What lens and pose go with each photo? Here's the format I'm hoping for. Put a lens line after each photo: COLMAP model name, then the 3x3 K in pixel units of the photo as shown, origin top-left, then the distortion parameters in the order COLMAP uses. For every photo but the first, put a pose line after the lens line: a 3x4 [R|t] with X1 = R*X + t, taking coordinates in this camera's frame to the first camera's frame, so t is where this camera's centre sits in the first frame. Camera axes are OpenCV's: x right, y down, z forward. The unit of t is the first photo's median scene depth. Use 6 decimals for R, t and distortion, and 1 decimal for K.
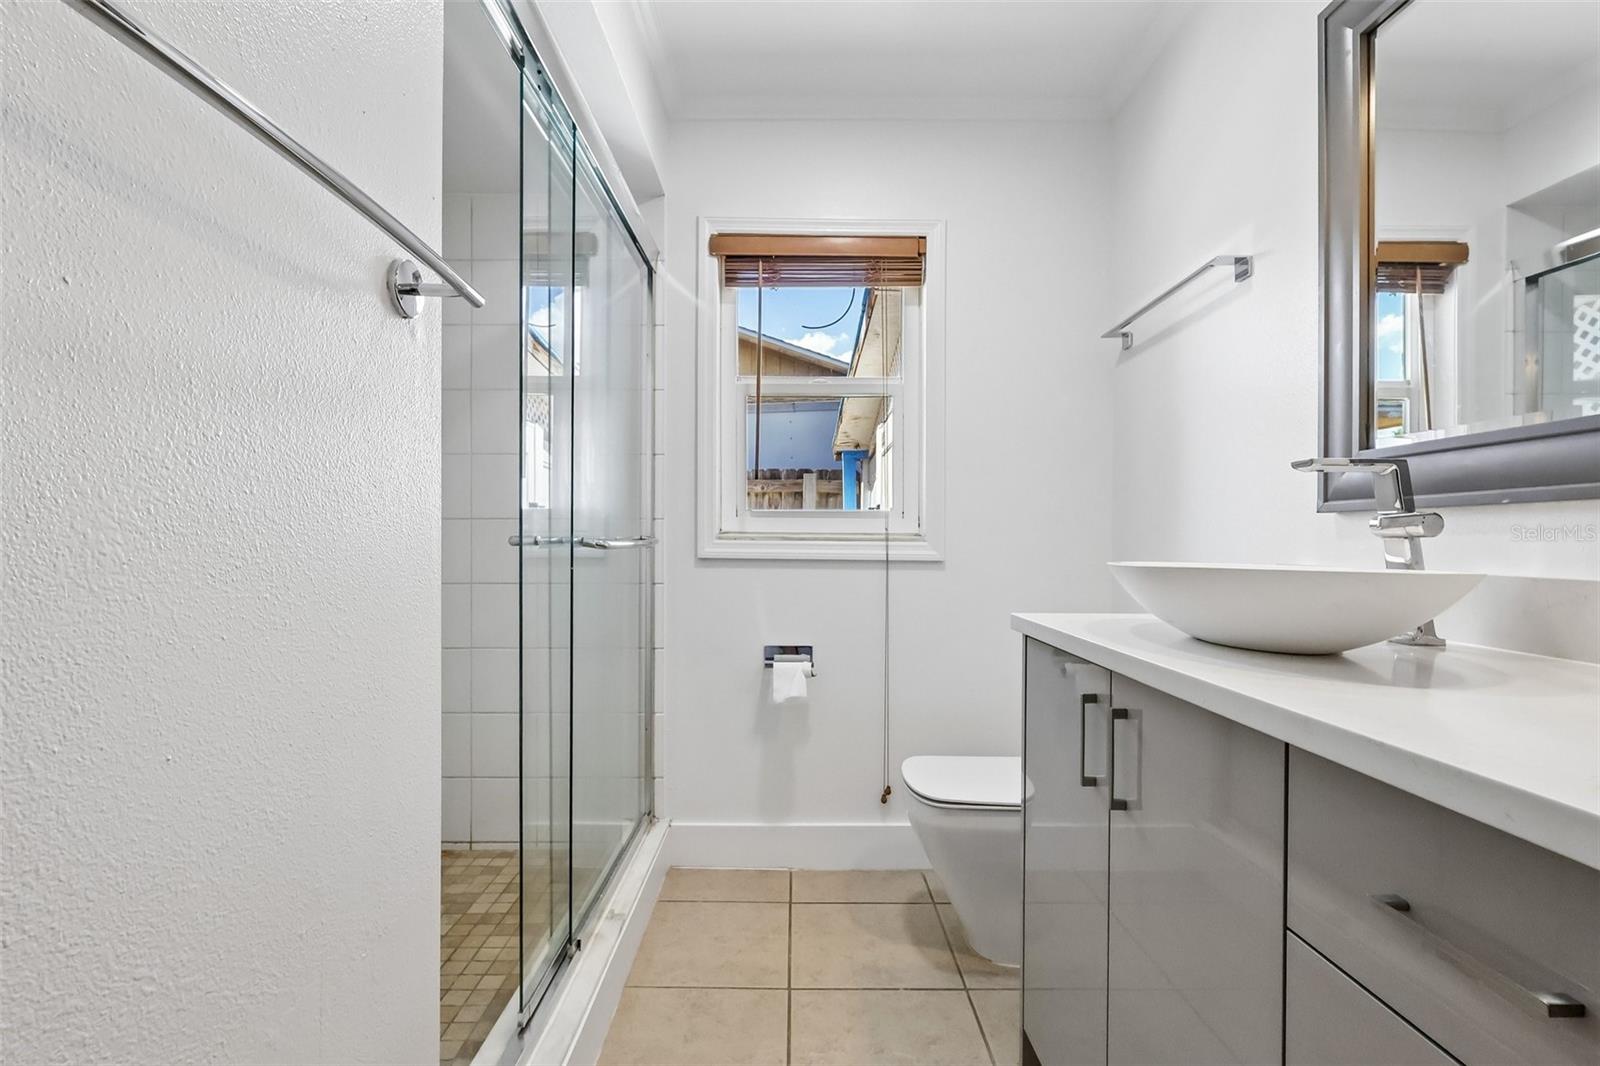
lens RADIAL K [[757.8, 0, 802.6], [0, 757.8, 544.2], [0, 0, 1]] dist [-0.001129, 0.000400]
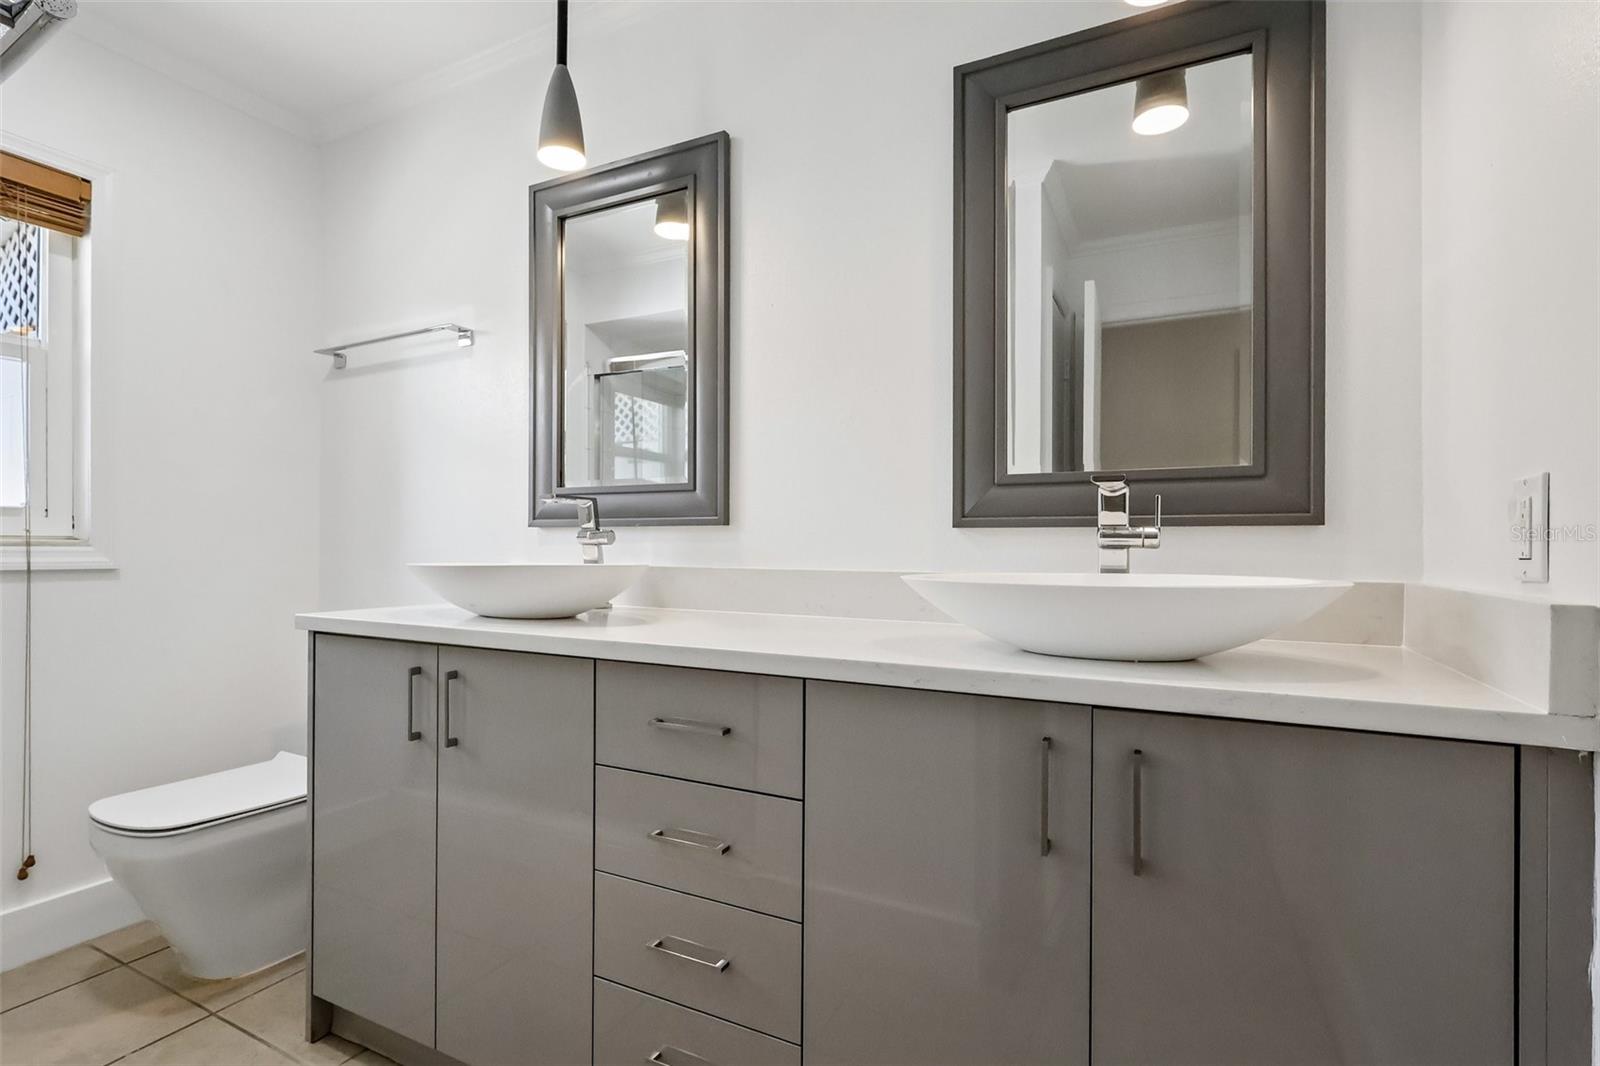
lens RADIAL K [[757.8, 0, 802.6], [0, 757.8, 544.2], [0, 0, 1]] dist [-0.001129, 0.000400]
pose [[0.451933, 0.000493, 0.892052, -0.293691], [0.002165, 0.999996, -0.001650, -0.003525], [-0.892049, 0.002677, 0.451931, -0.098370]]
